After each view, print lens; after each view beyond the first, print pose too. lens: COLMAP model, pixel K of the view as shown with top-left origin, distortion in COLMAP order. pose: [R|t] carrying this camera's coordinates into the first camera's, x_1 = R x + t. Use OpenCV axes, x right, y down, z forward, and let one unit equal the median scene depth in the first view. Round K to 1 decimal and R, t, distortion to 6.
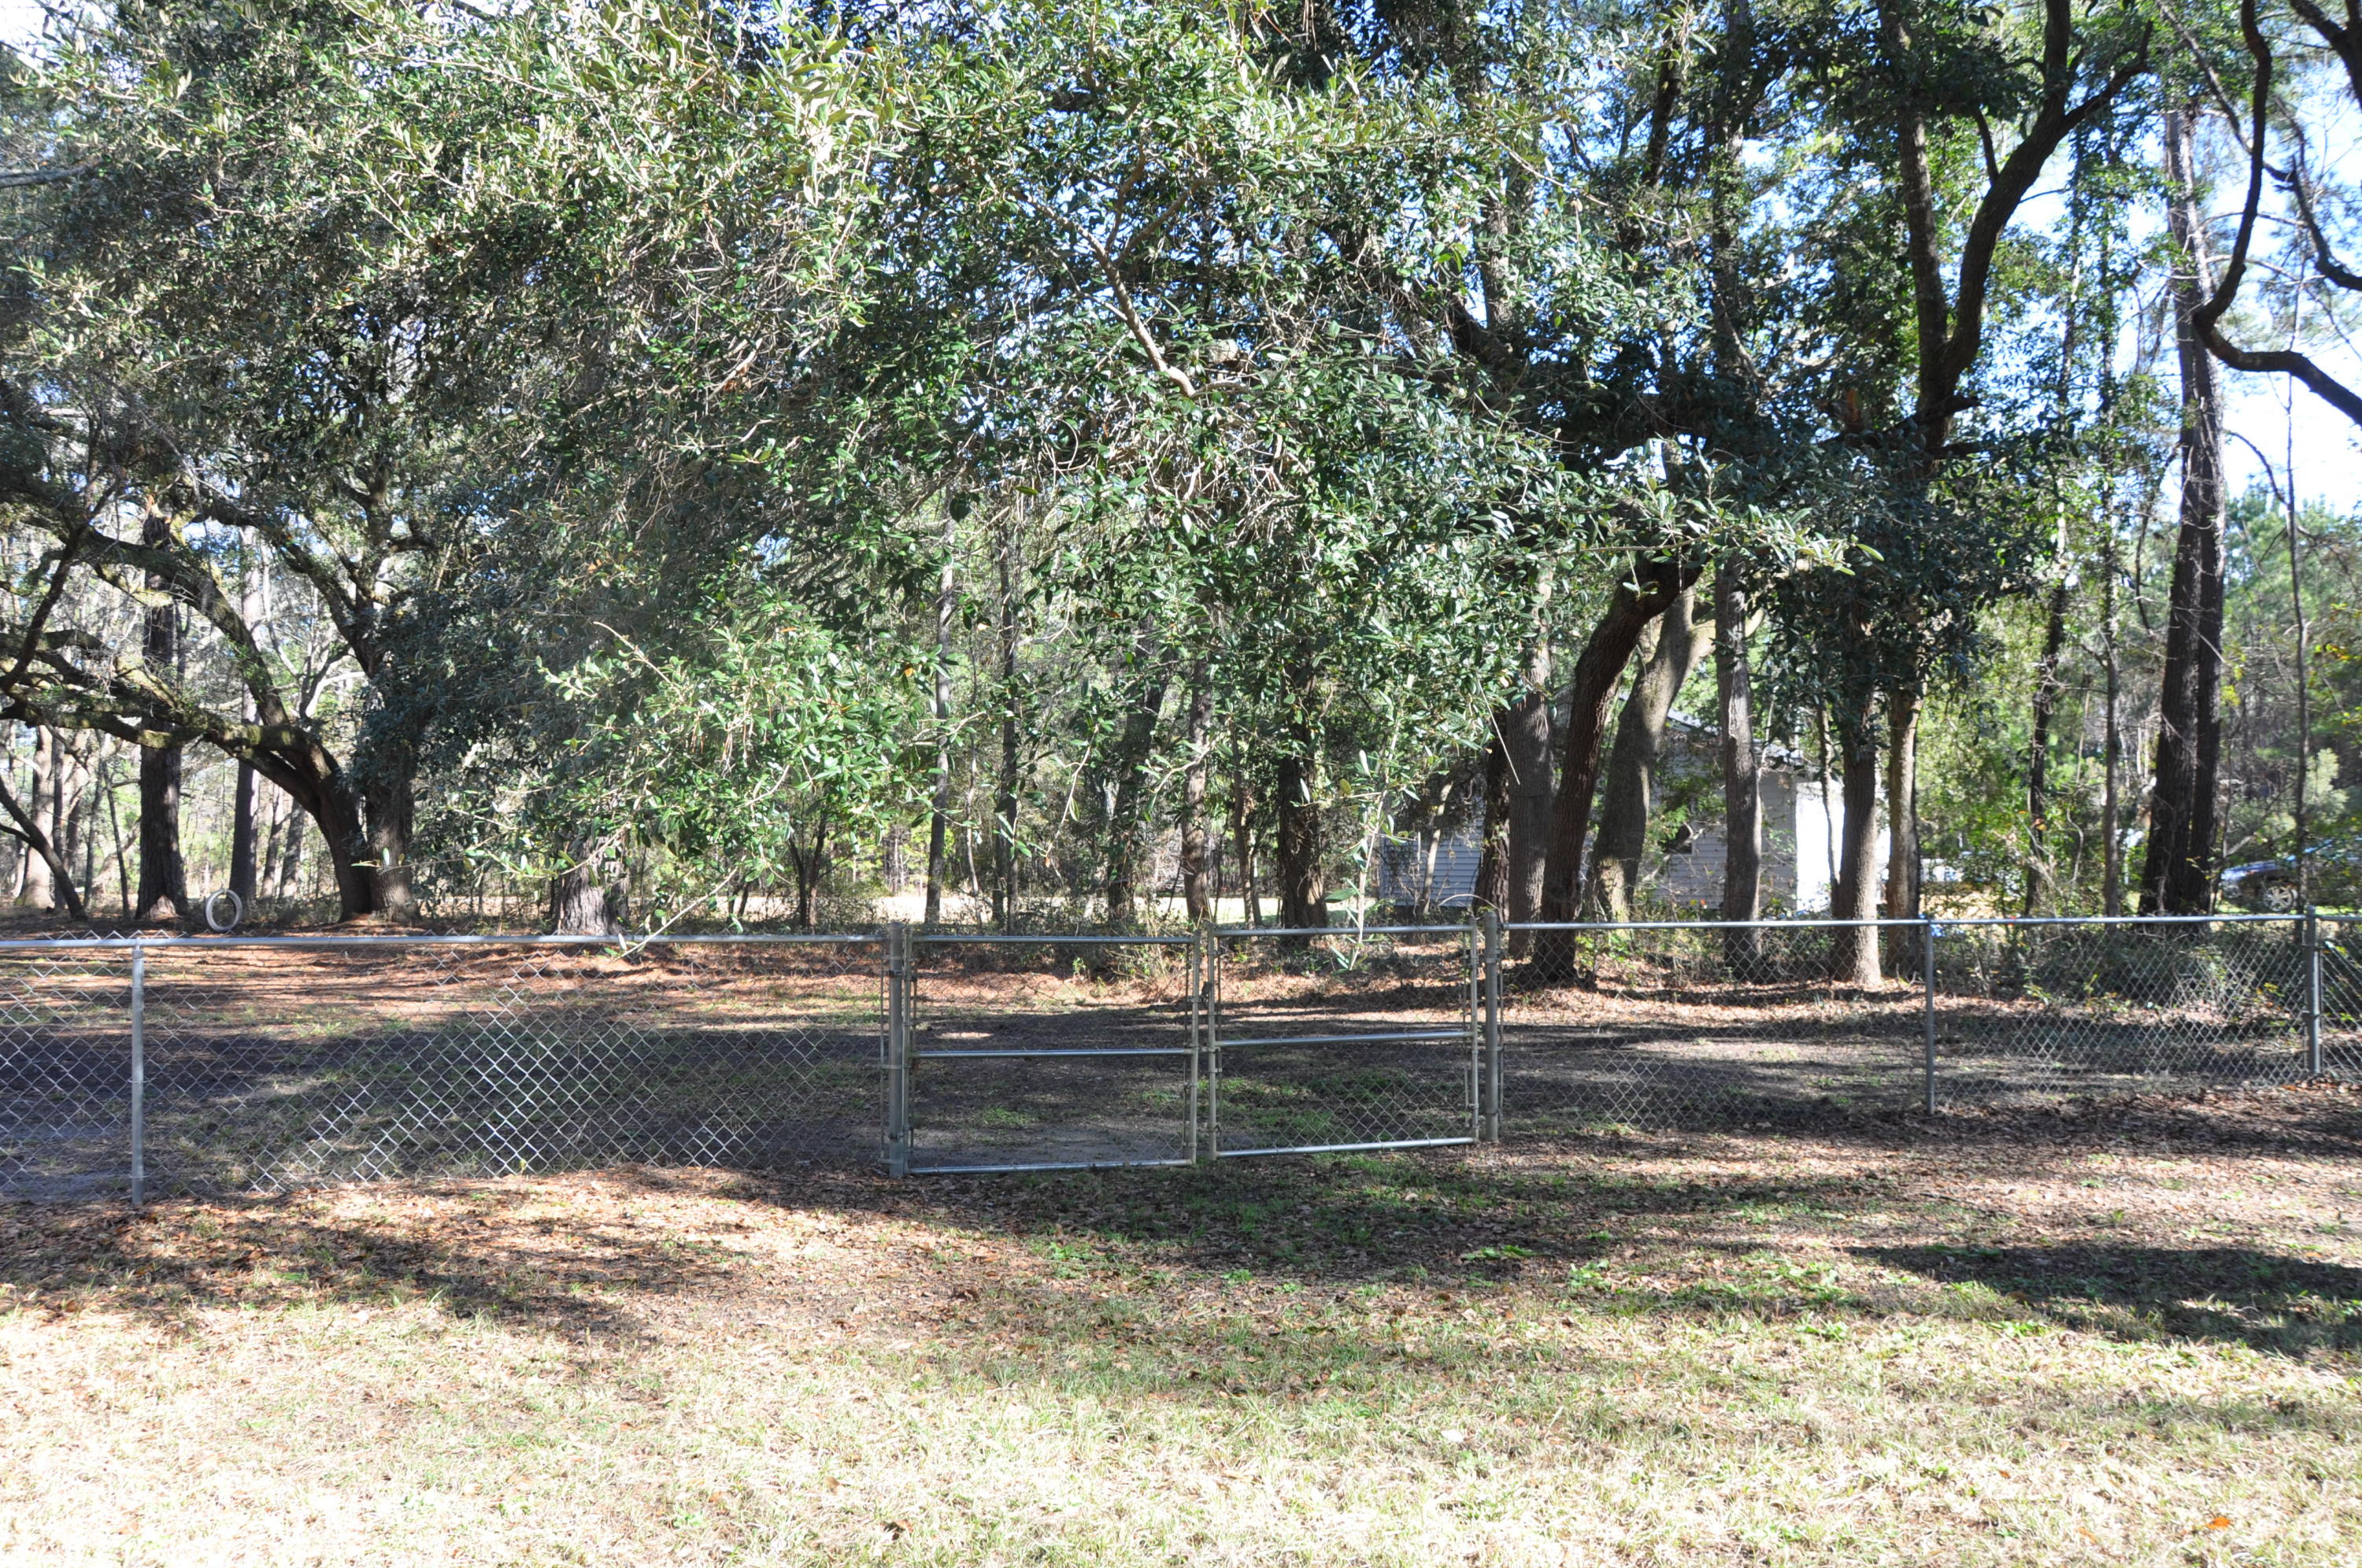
lens RADIAL K [[1842.9, 0, 1155.5], [0, 1842.9, 796.9], [0, 0, 1]] dist [-0.159684, 0.118515]
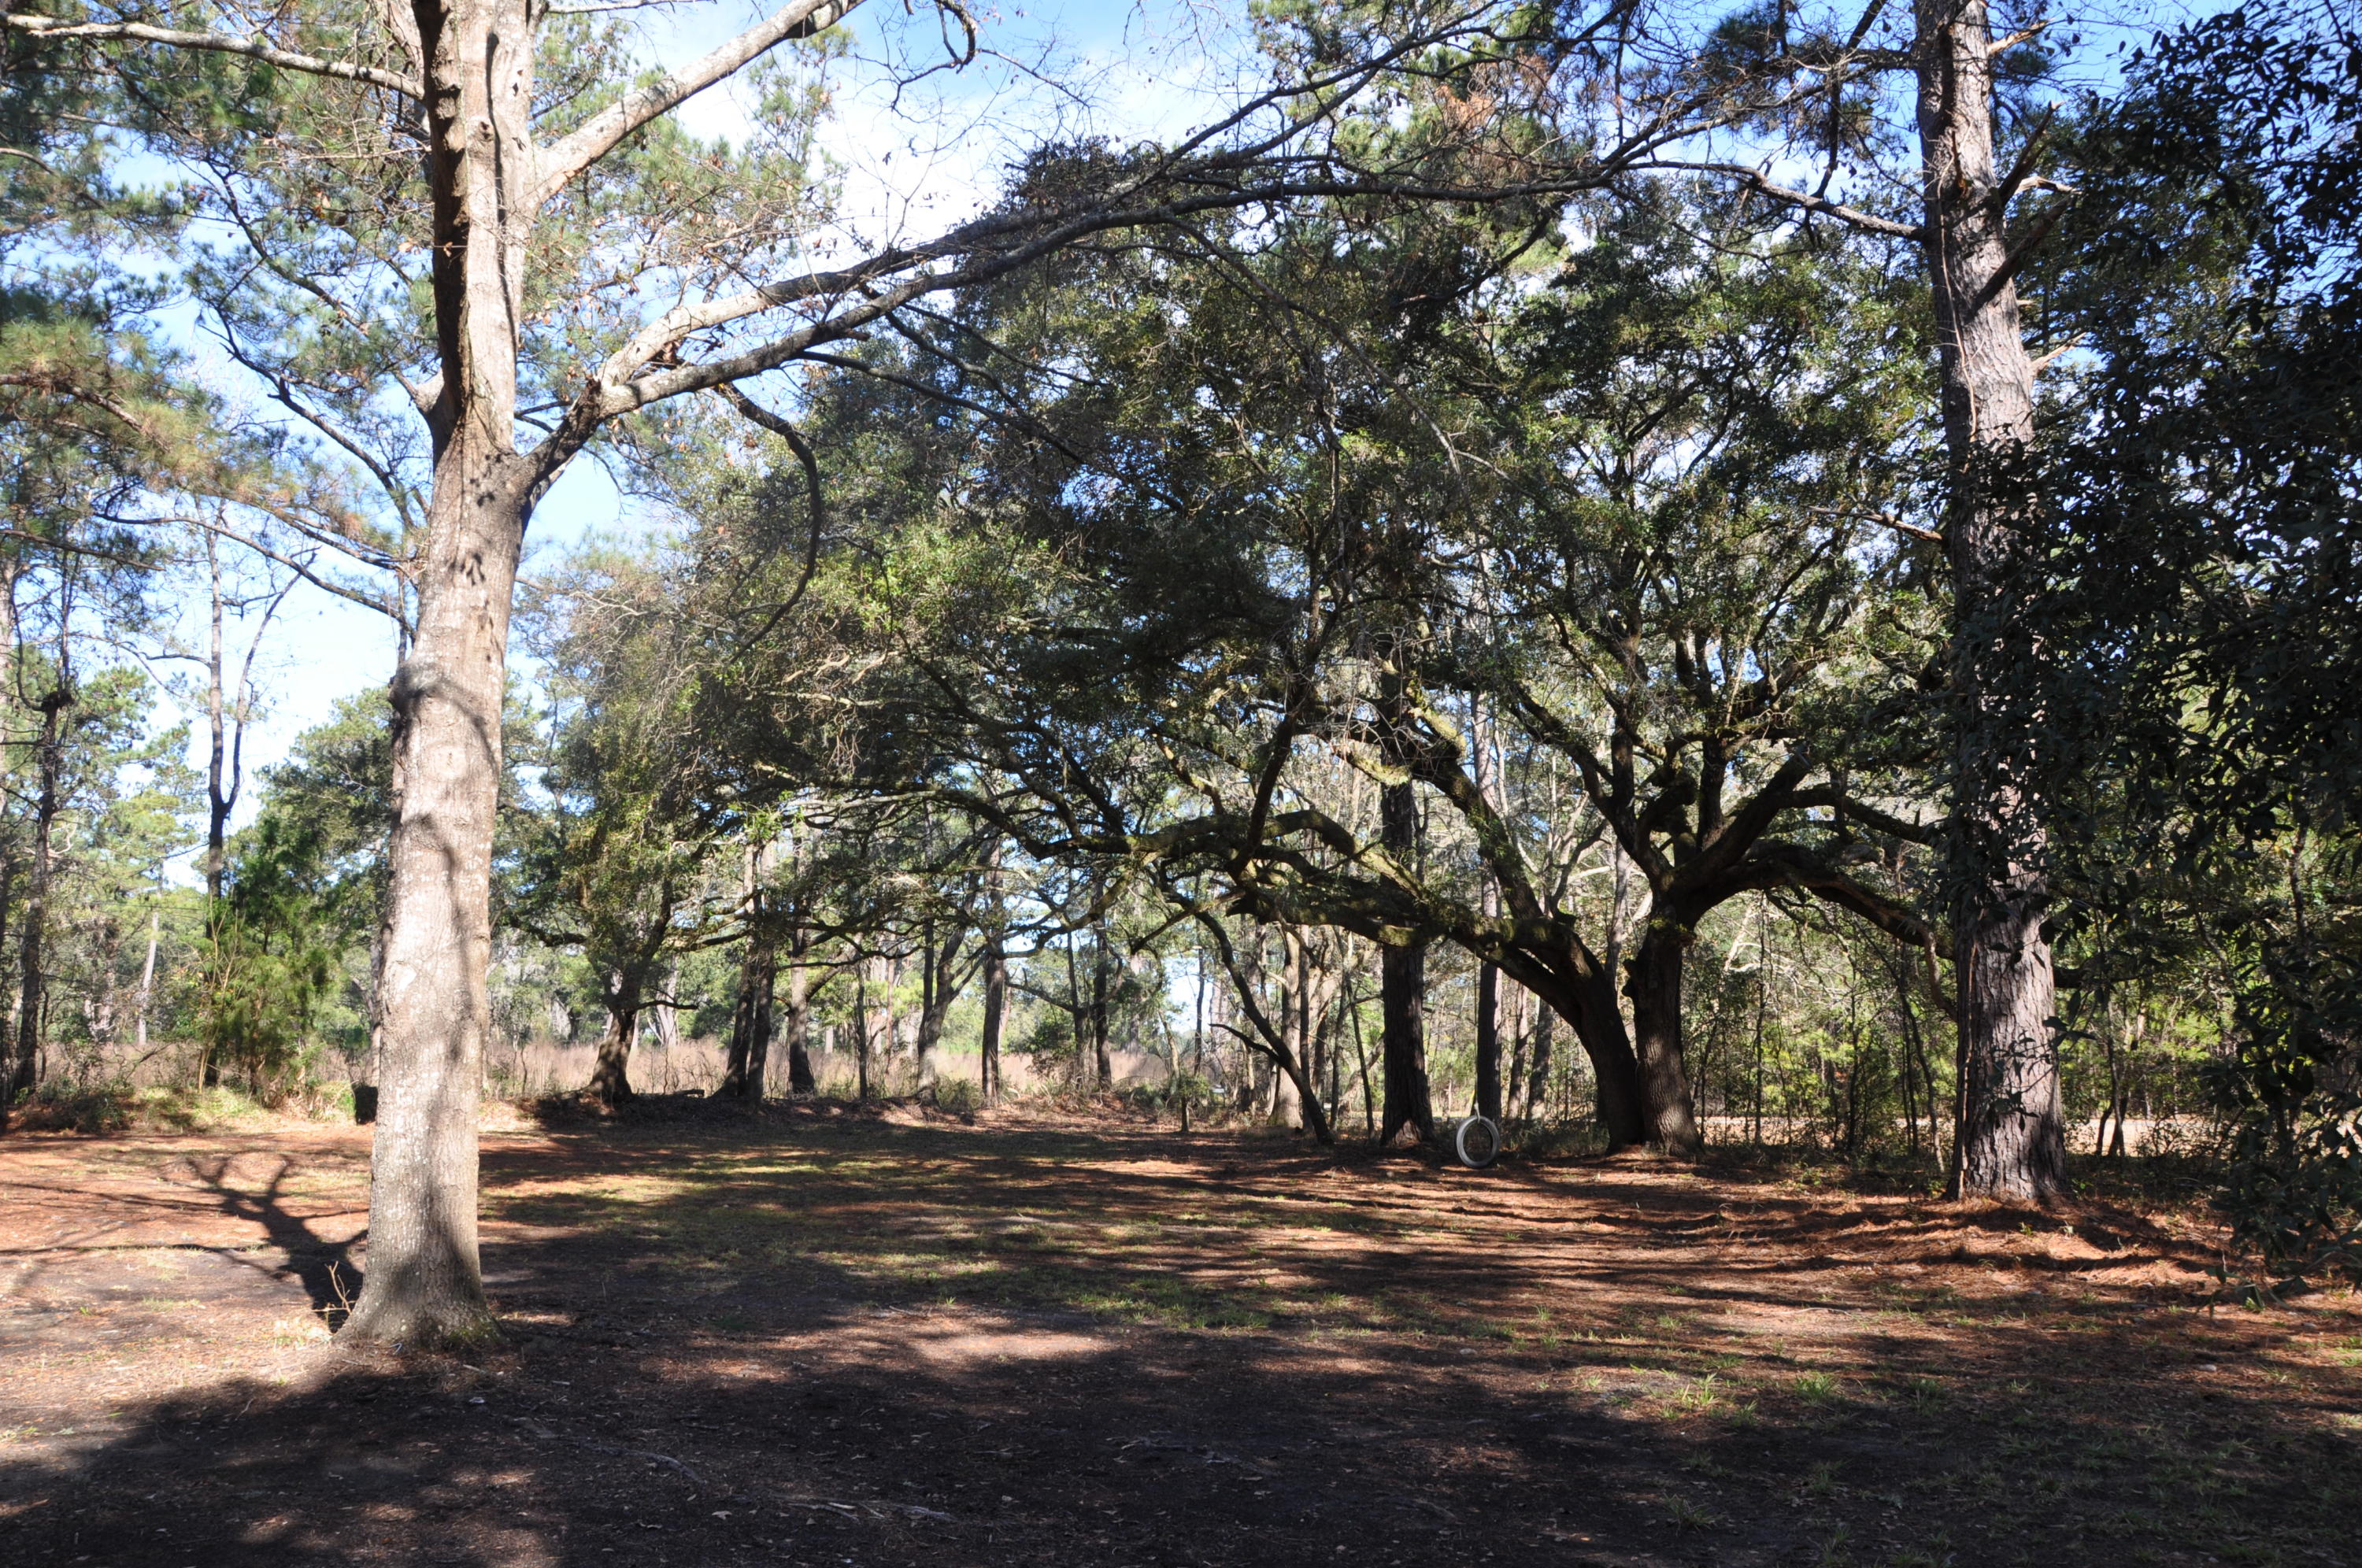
lens RADIAL K [[1842.9, 0, 1155.5], [0, 1842.9, 796.9], [0, 0, 1]] dist [-0.159684, 0.118515]
pose [[0.800134, -0.081911, -0.594202, -0.102476], [0.012109, 0.992636, -0.120529, 0.003986], [0.599699, 0.089244, 0.795234, 0.178341]]
